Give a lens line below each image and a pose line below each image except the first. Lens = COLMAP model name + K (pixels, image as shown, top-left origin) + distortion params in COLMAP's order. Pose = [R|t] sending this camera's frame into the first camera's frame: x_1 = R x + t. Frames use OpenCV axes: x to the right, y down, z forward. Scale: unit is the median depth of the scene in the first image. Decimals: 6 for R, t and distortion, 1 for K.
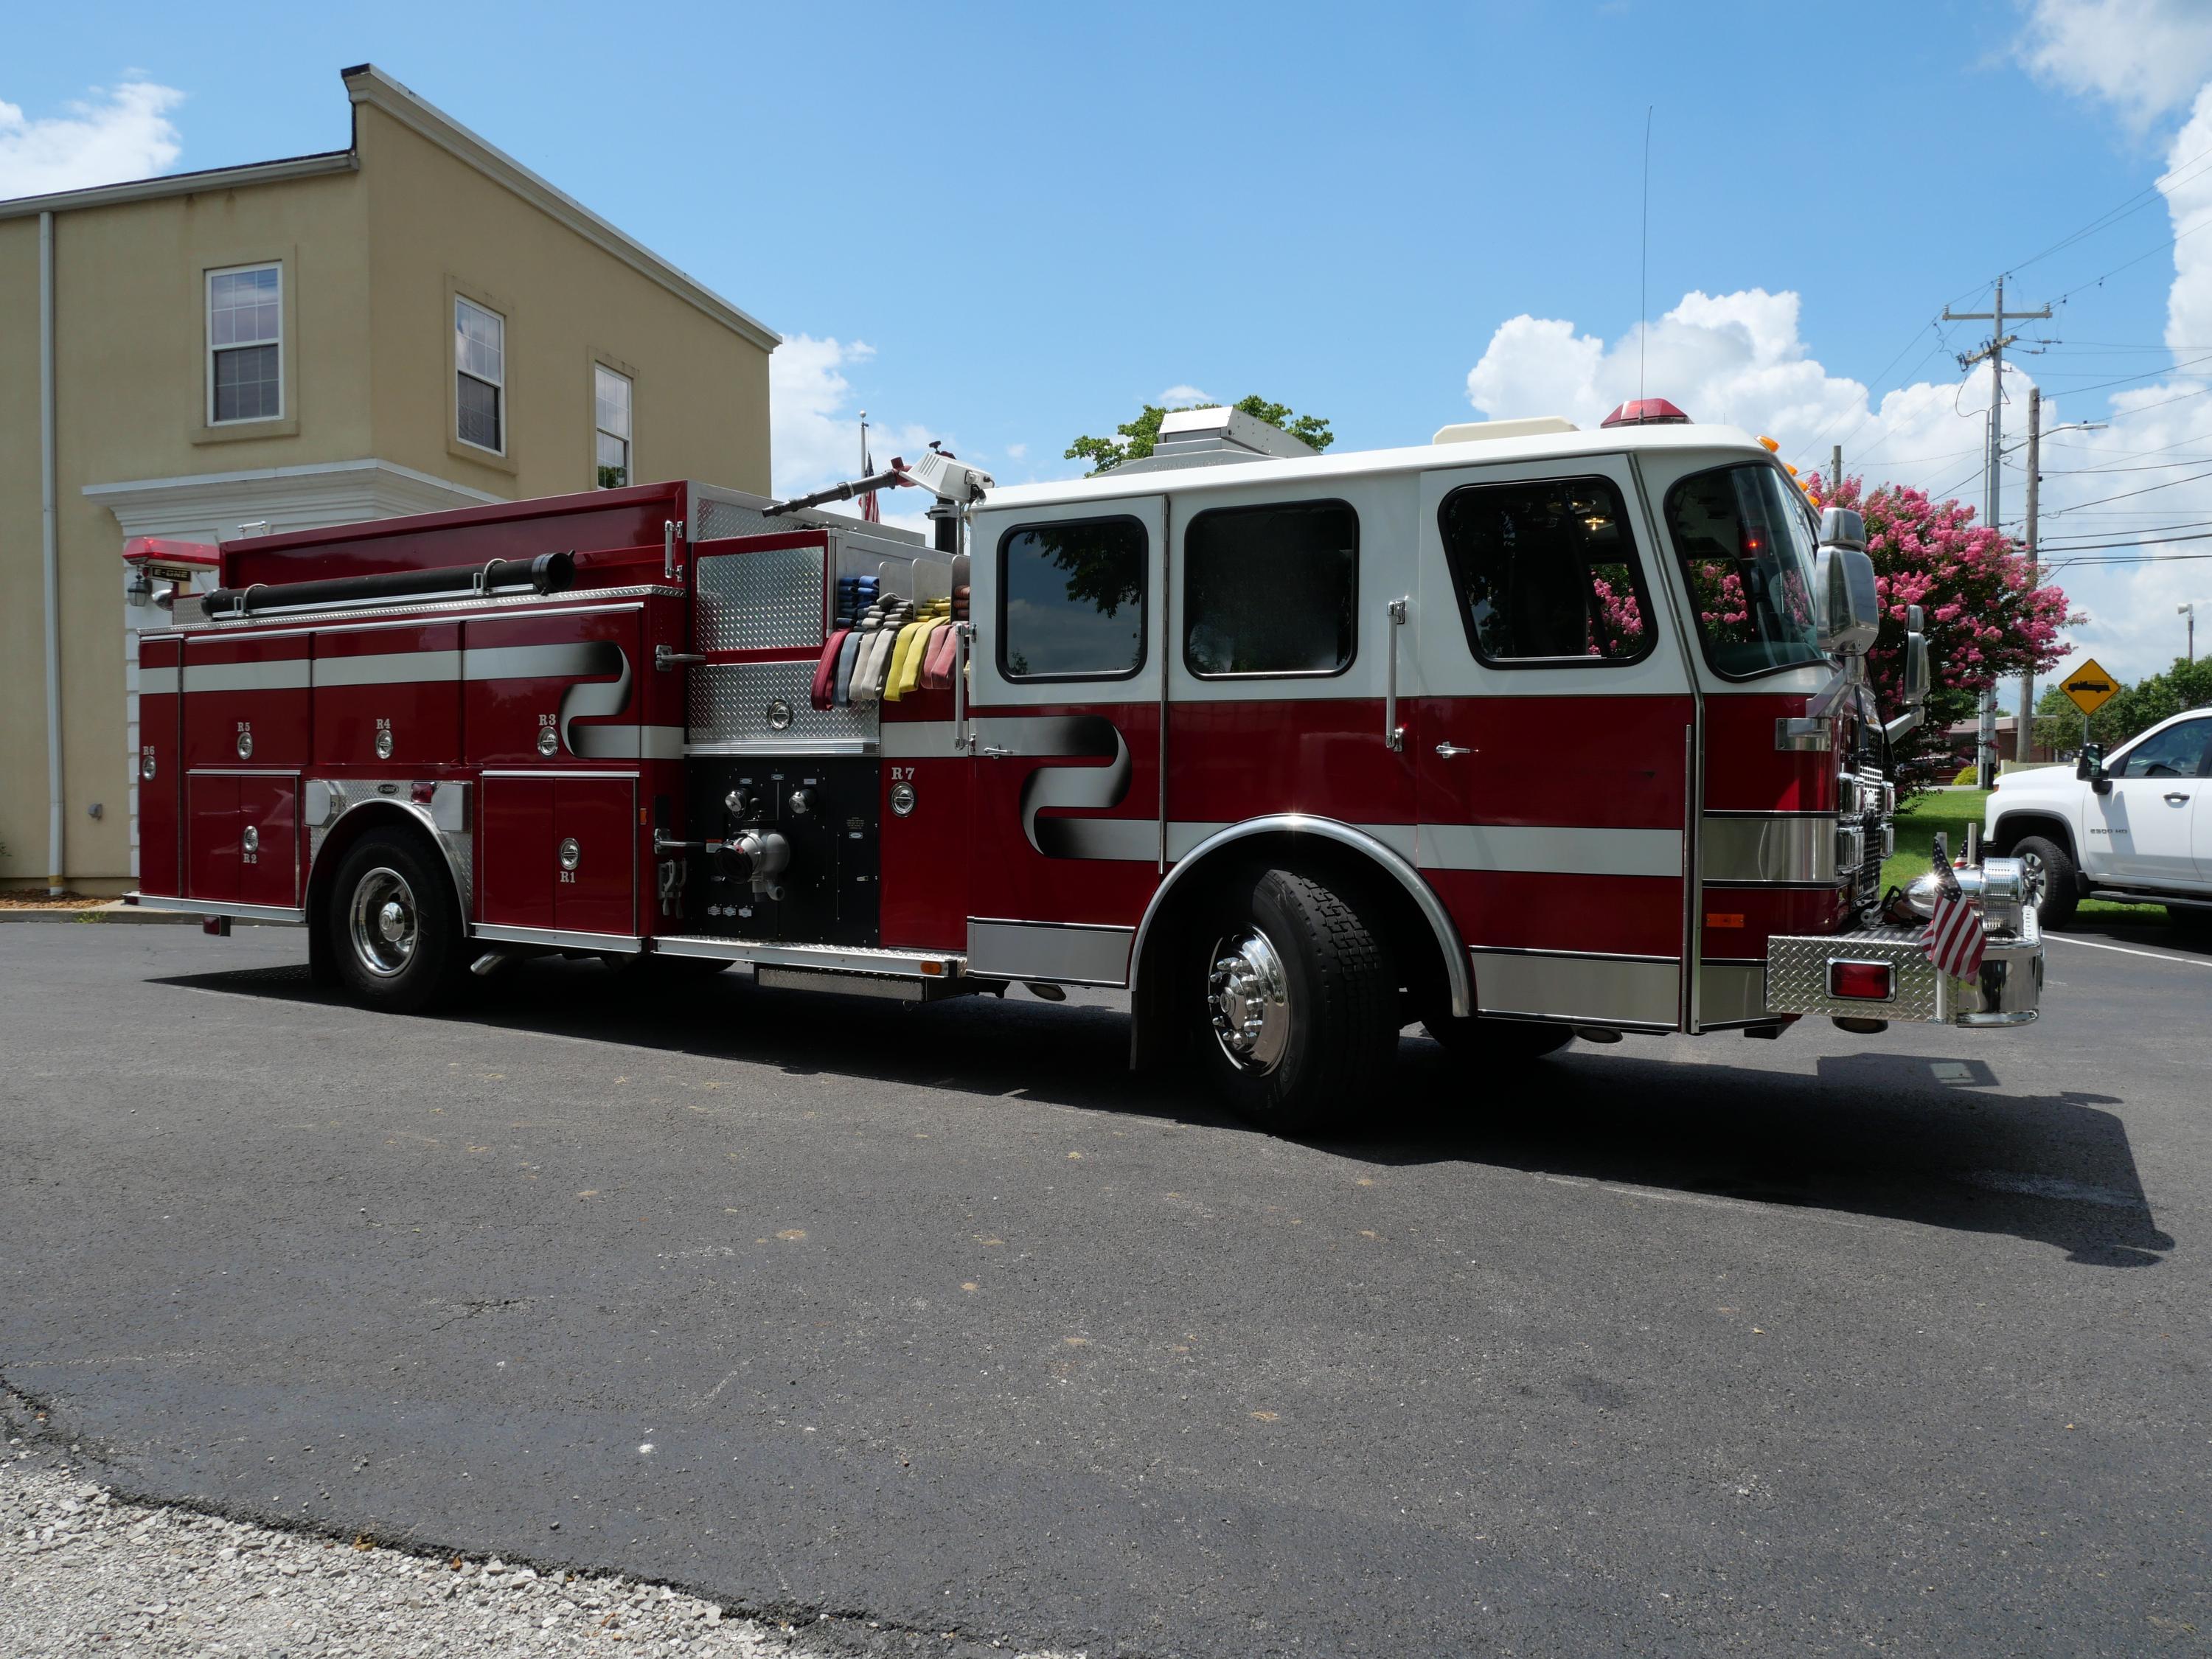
lens RADIAL K [[1629.2, 0, 1134.6], [0, 1629.2, 830.1], [0, 0, 1]] dist [-0.055004, 0.003468]
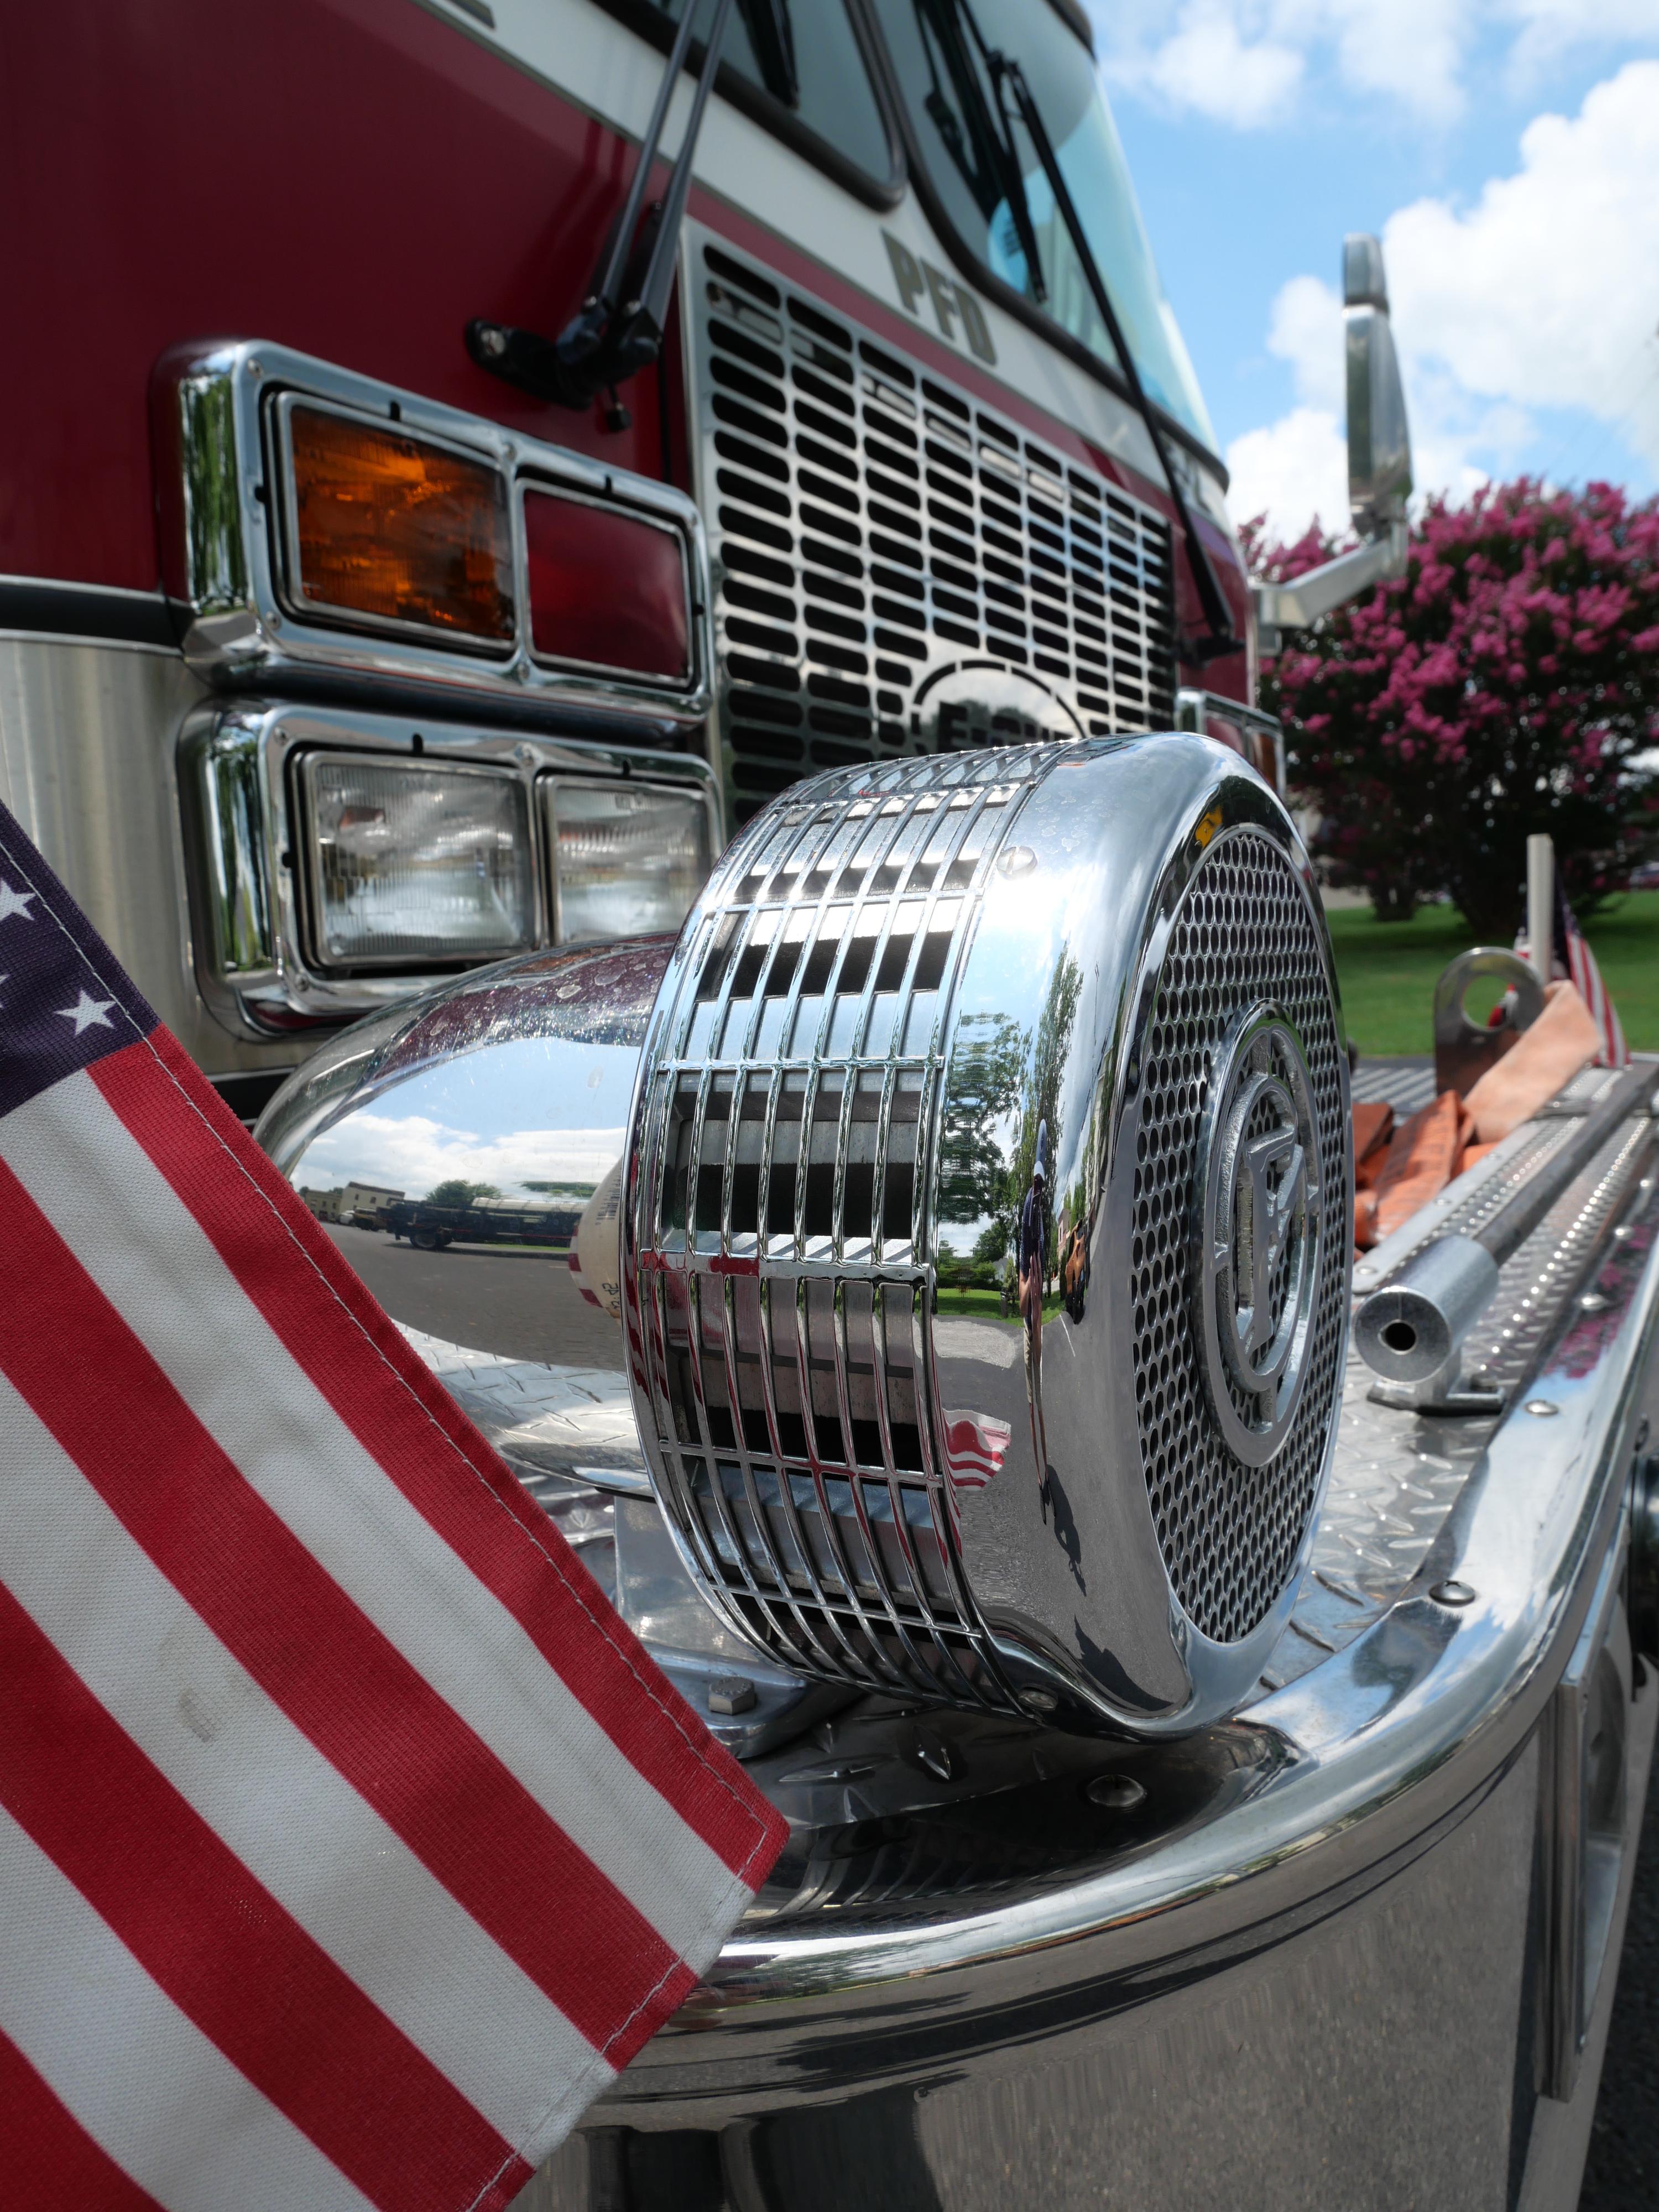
lens RADIAL K [[1644.8, 0, 829.5], [0, 1644.8, 1106.0], [0, 0, 1]] dist [-0.055819, 0.002958]
pose [[0.997697, -0.060491, -0.030694, 0.364036], [0.062327, 0.996074, 0.062871, 0.020754], [0.026770, -0.064639, 0.997550, 0.625059]]
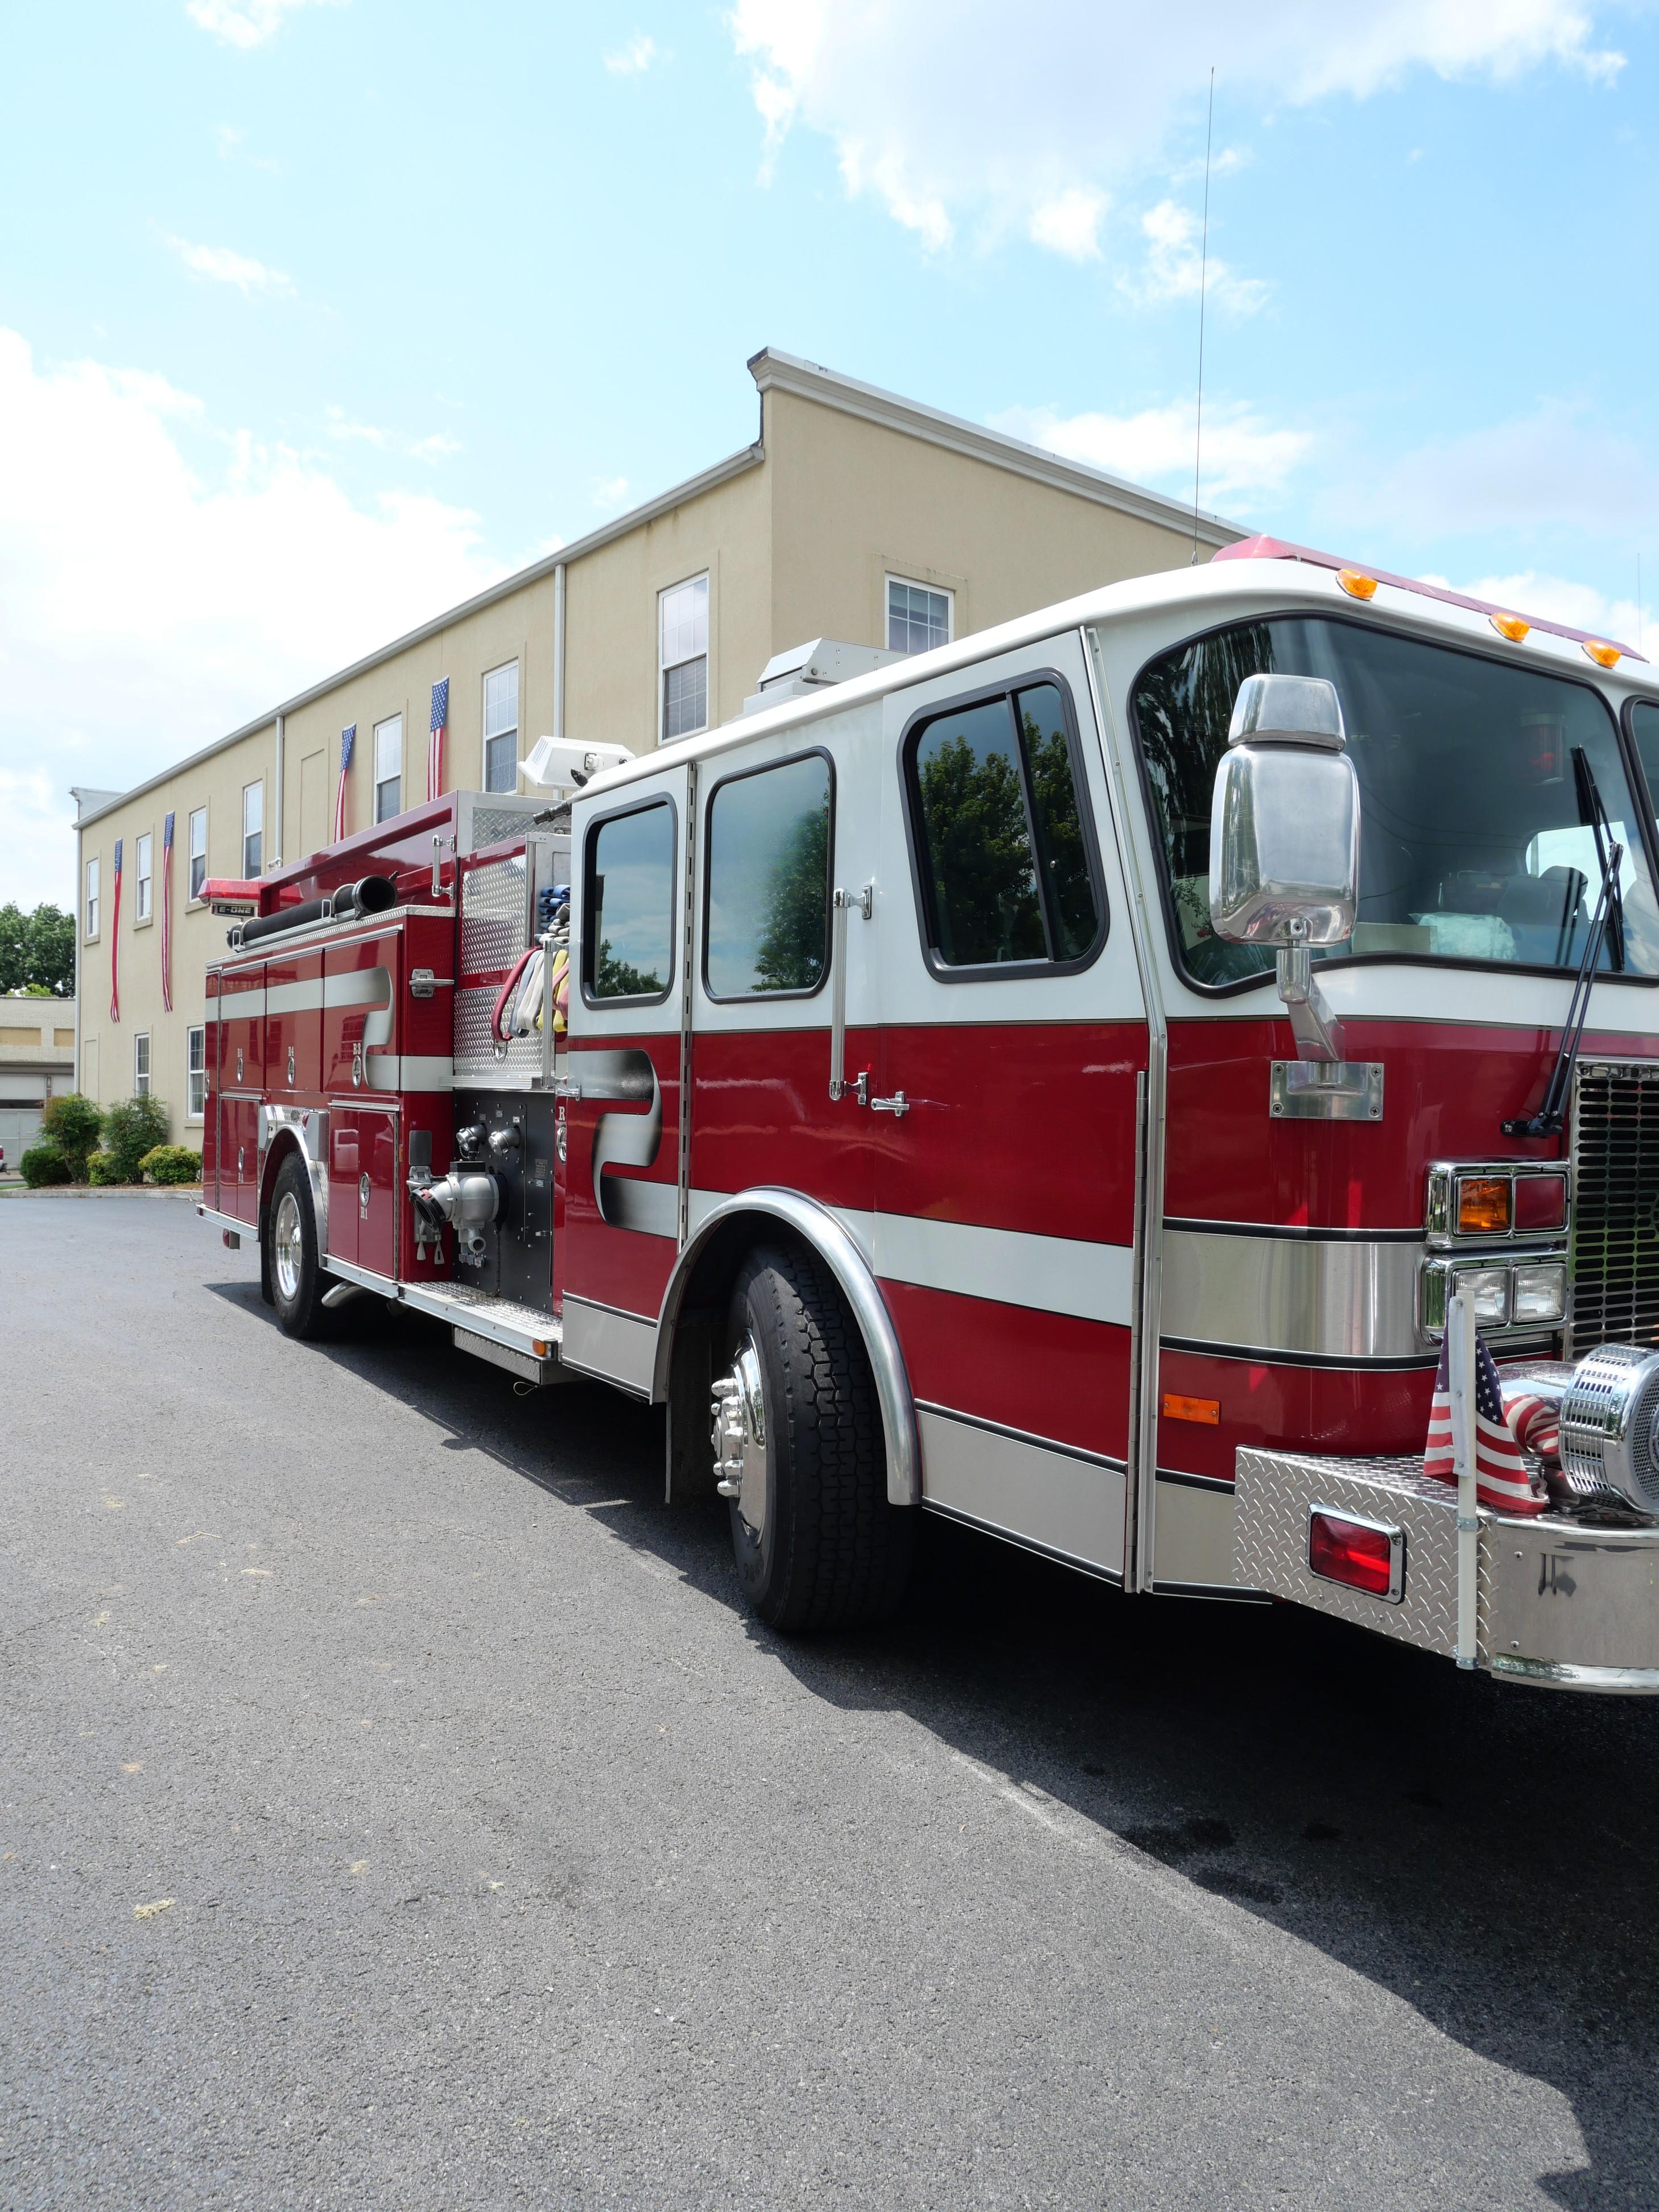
lens RADIAL K [[1643.6, 0, 829.5], [0, 1643.6, 1106.0], [0, 0, 1]] dist [-0.065005, 0.018137]
pose [[0.879643, 0.012869, -0.475460, 0.382224], [-0.021310, 0.999696, -0.012368, -0.030775], [0.475157, 0.021011, 0.879650, 0.303559]]
